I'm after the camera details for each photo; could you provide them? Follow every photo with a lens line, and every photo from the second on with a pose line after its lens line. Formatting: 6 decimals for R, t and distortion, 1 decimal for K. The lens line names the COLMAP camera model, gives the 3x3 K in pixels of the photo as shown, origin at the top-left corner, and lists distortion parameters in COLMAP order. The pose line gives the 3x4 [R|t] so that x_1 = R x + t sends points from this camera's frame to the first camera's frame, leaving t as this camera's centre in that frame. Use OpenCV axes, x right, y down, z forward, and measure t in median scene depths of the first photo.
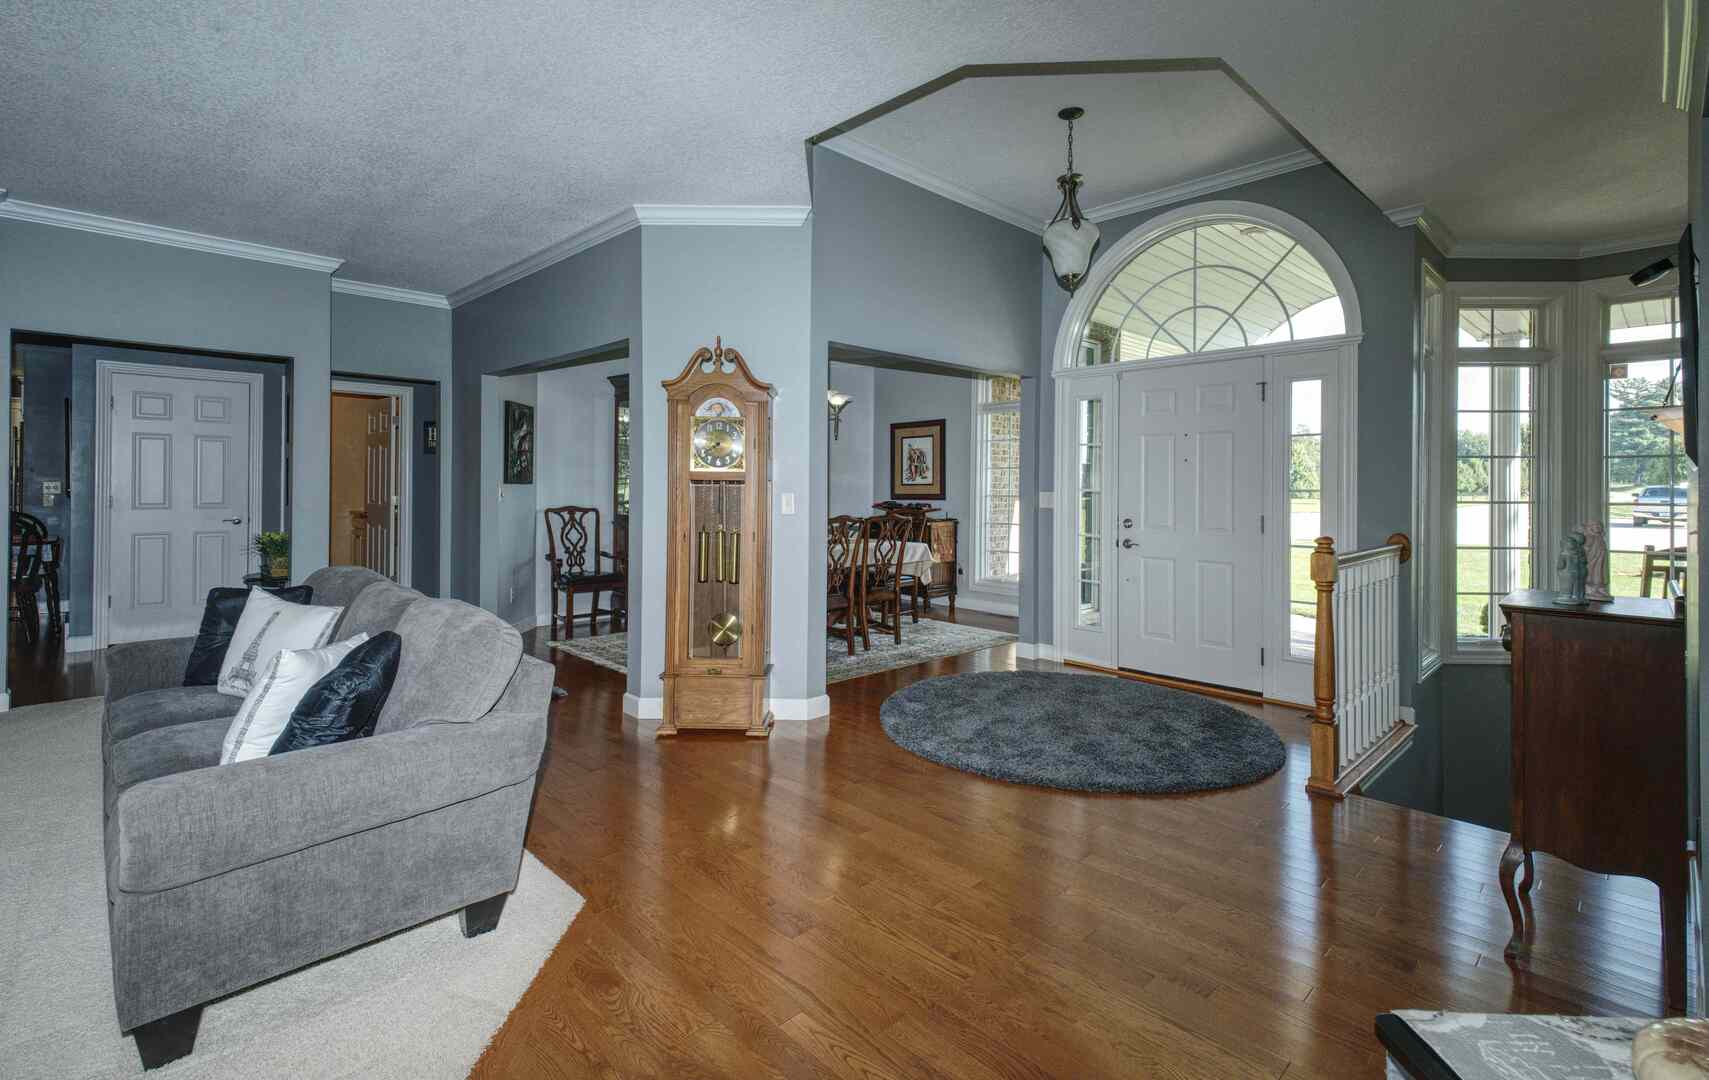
lens RADIAL K [[779.5, 0, 853.5], [0, 779.5, 484.9], [0, 0, 1]] dist [0.033575, 0.000095]
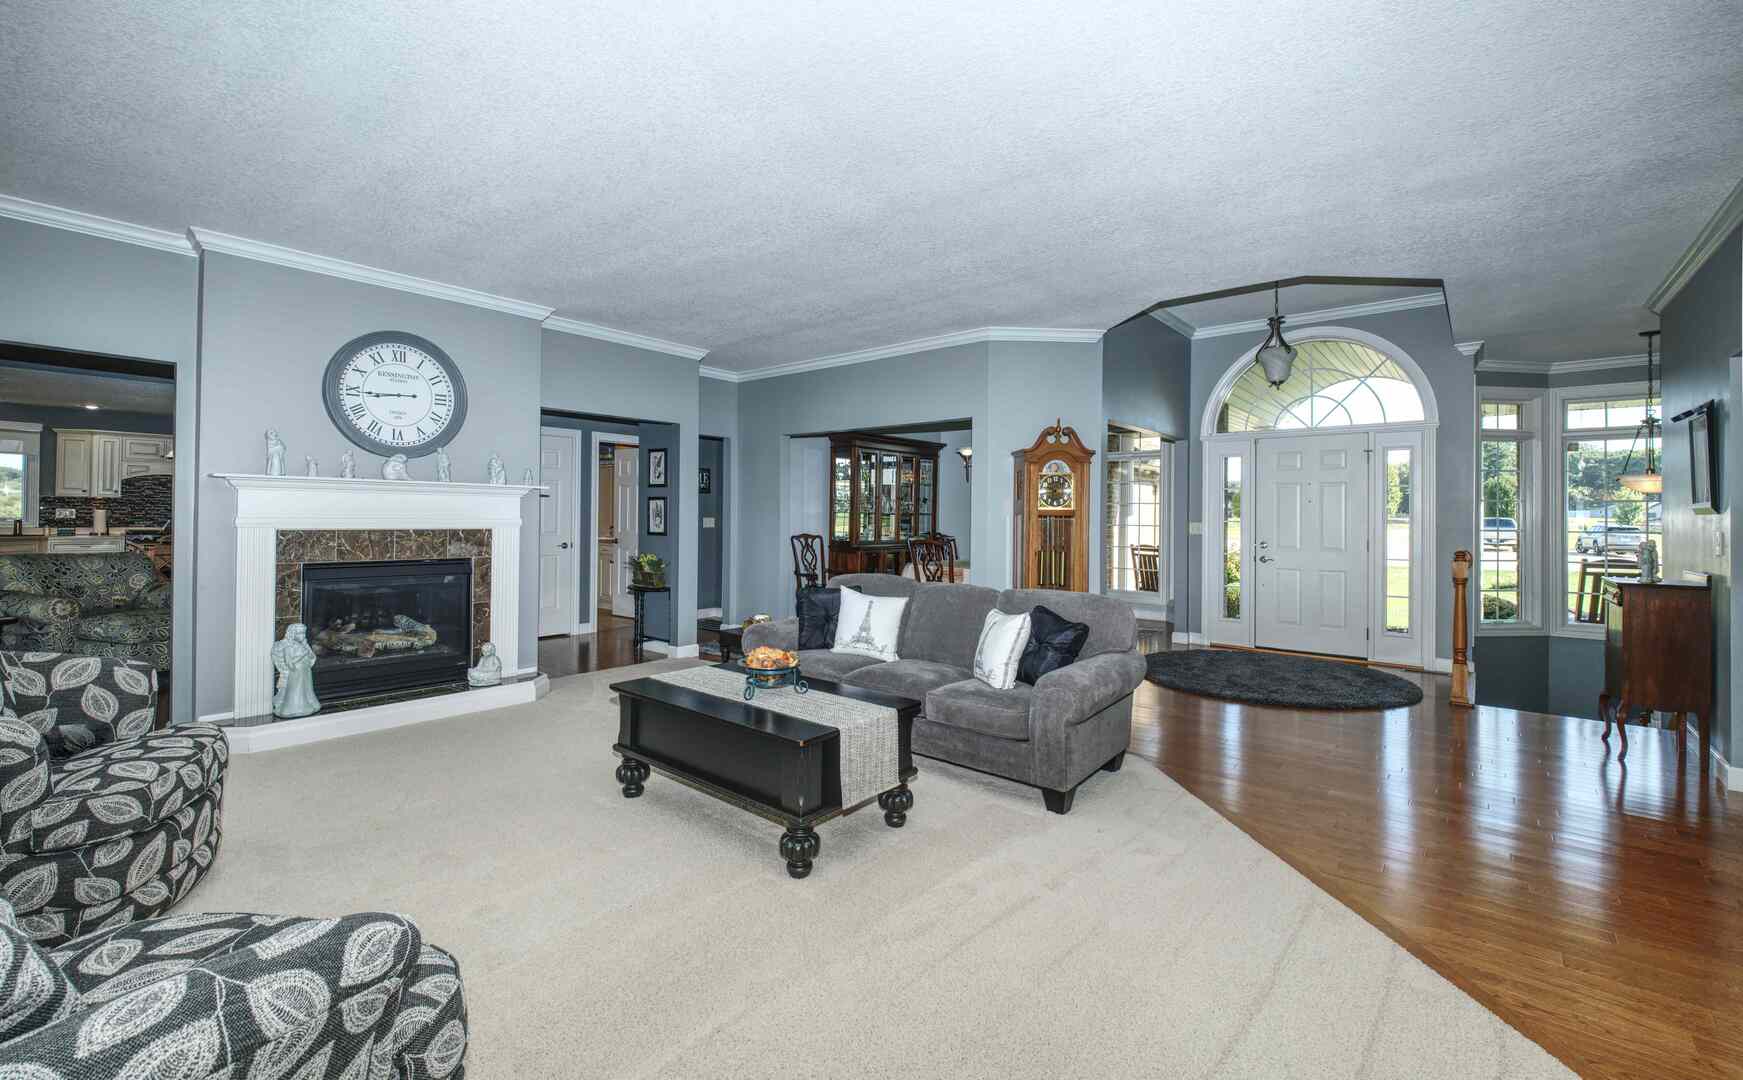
lens RADIAL K [[717.6, 0, 870.3], [0, 717.6, 508.6], [0, 0, 1]] dist [-0.001905, -0.000336]
pose [[0.995553, 0.001261, 0.094193, -0.525355], [-0.000575, 0.999973, -0.007312, -0.007690], [-0.094200, 0.007226, 0.995527, -0.254809]]
